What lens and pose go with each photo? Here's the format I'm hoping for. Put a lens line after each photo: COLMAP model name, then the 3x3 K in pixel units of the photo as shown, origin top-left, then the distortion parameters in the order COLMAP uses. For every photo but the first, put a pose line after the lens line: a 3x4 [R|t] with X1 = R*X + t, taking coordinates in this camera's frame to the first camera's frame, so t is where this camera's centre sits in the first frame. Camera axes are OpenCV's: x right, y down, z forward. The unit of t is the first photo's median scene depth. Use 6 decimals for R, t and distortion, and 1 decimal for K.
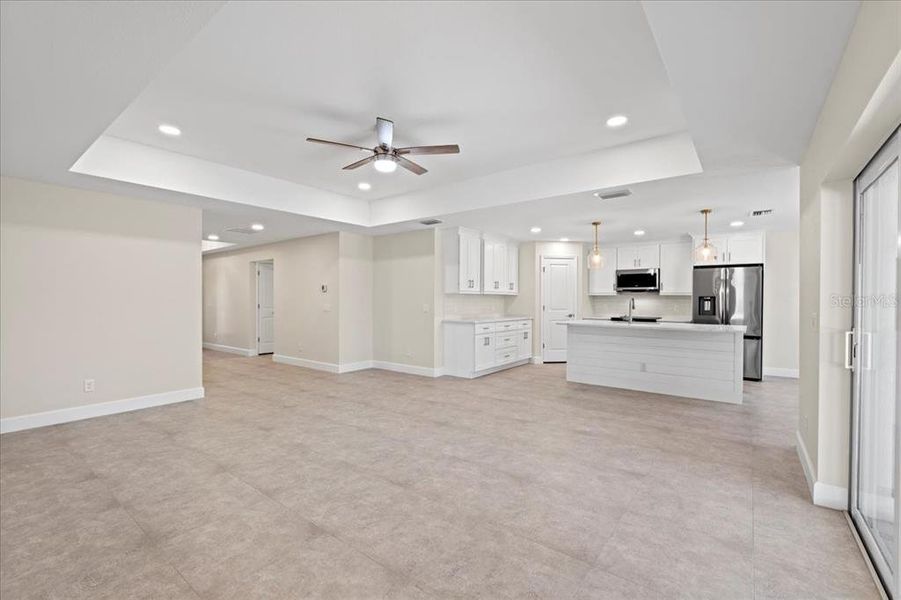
lens RADIAL K [[390.6, 0, 450.5], [0, 390.6, 300.0], [0, 0, 1]] dist [-0.001397, -0.000212]
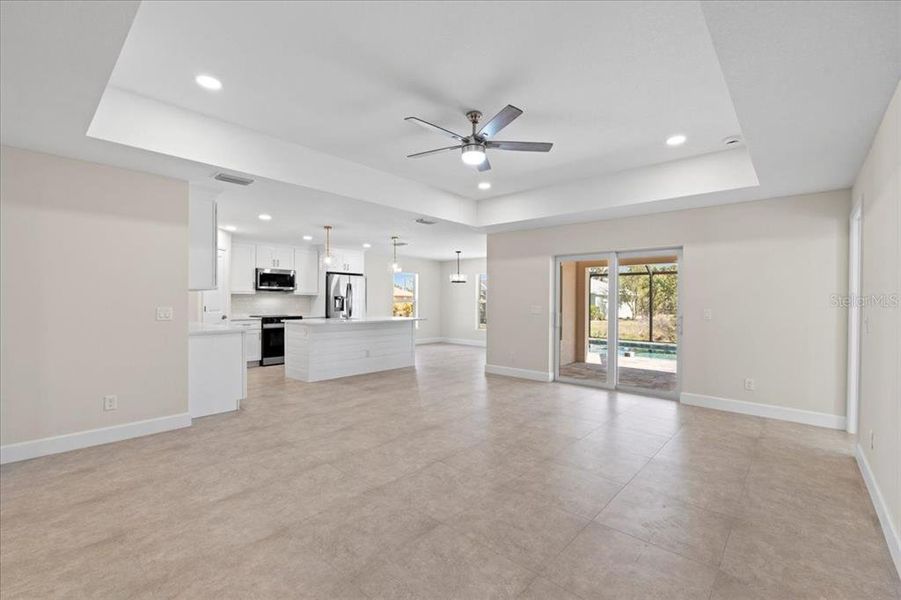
lens RADIAL K [[390.6, 0, 450.5], [0, 390.6, 300.0], [0, 0, 1]] dist [-0.001397, -0.000212]
pose [[0.076763, -0.002099, 0.997047, -2.063622], [-0.003746, 0.999990, 0.002394, -0.007115], [-0.997042, -0.003919, 0.076754, 1.839024]]
